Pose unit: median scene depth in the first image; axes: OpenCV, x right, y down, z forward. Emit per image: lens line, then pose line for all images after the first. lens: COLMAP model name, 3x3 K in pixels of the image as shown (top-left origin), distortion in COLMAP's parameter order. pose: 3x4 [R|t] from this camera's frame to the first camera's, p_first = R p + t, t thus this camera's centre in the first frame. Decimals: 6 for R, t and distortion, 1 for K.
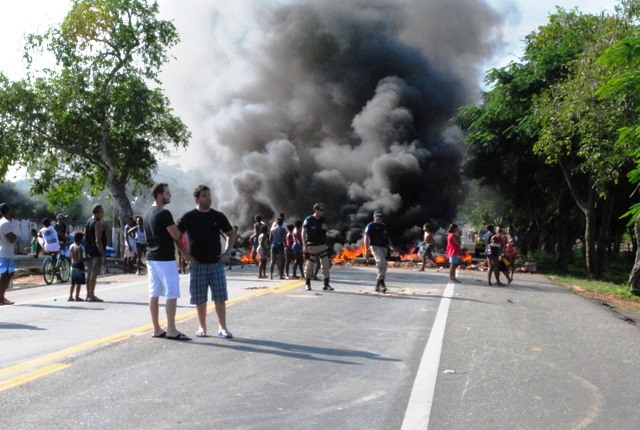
lens RADIAL K [[1254.2, 0, 321.3], [0, 1254.2, 214.1], [0, 0, 1]] dist [0.080757, 0.000000]
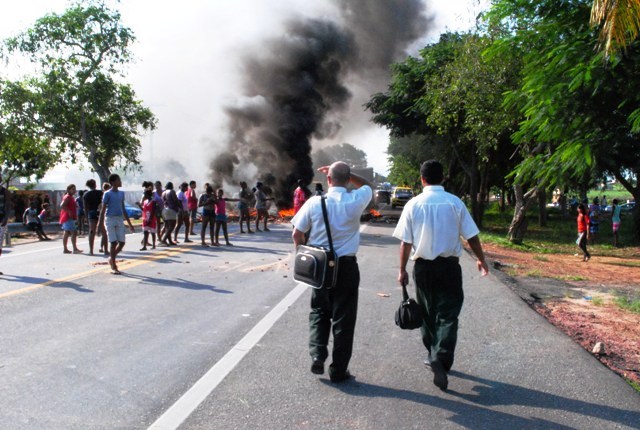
lens RADIAL K [[631.8, 0, 317.3], [0, 631.8, 216.0], [0, 0, 1]] dist [-0.011417, 0.000000]
pose [[0.999502, -0.023467, -0.021103, 0.074538], [0.024557, 0.998295, 0.052958, 0.003302], [0.019824, -0.053450, 0.998374, 0.389492]]
